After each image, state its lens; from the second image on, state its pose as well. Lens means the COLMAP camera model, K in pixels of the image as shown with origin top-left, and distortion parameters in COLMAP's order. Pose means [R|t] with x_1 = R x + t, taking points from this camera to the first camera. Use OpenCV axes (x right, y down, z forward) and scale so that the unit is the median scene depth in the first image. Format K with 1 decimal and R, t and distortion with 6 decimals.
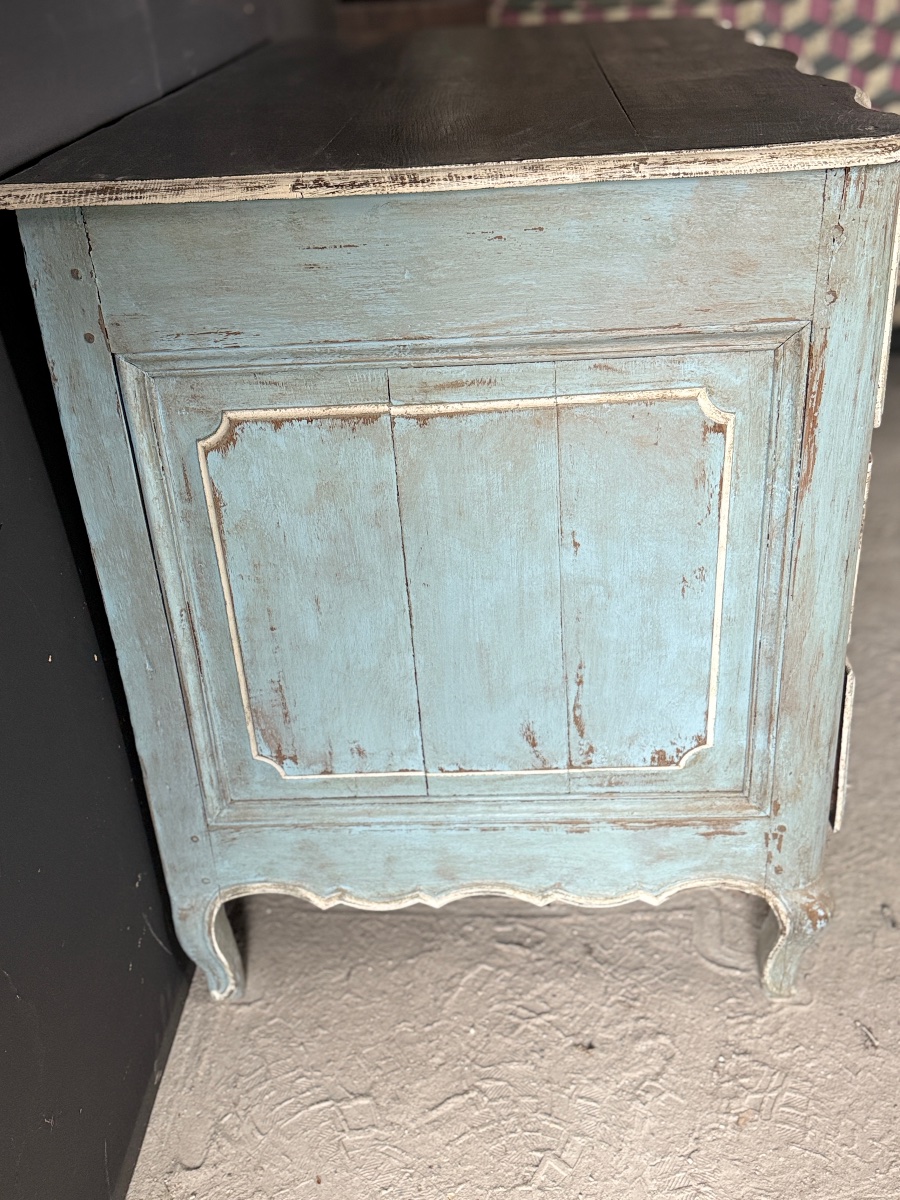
lens RADIAL K [[1249.4, 0, 450.0], [0, 1249.4, 600.0], [0, 0, 1]] dist [0.196205, -0.481093]
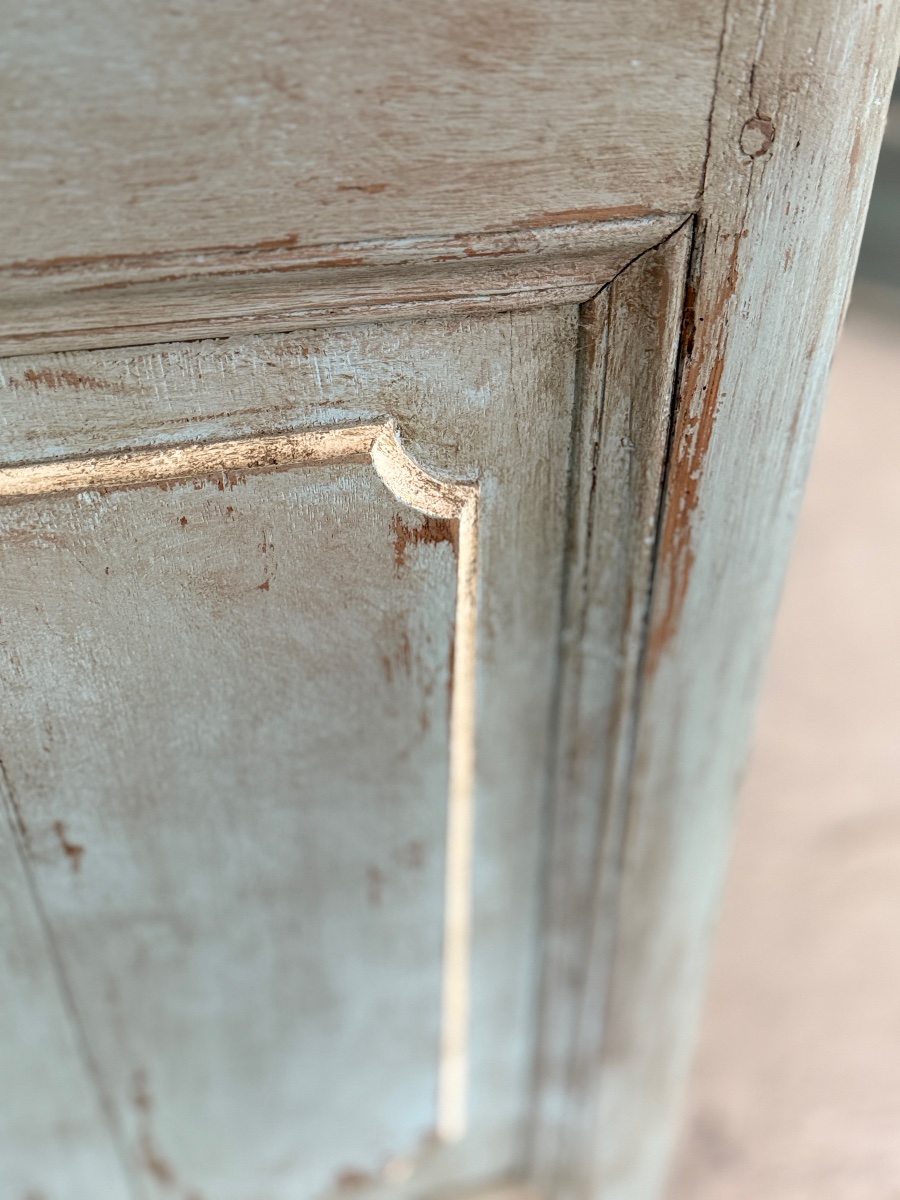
lens RADIAL K [[1249.4, 0, 450.0], [0, 1249.4, 600.0], [0, 0, 1]] dist [0.196205, -0.481093]
pose [[0.962070, -0.112456, 0.248548, 0.129553], [0.076117, 0.985555, 0.151287, -0.170783], [-0.261970, -0.126630, 0.956732, 0.673341]]
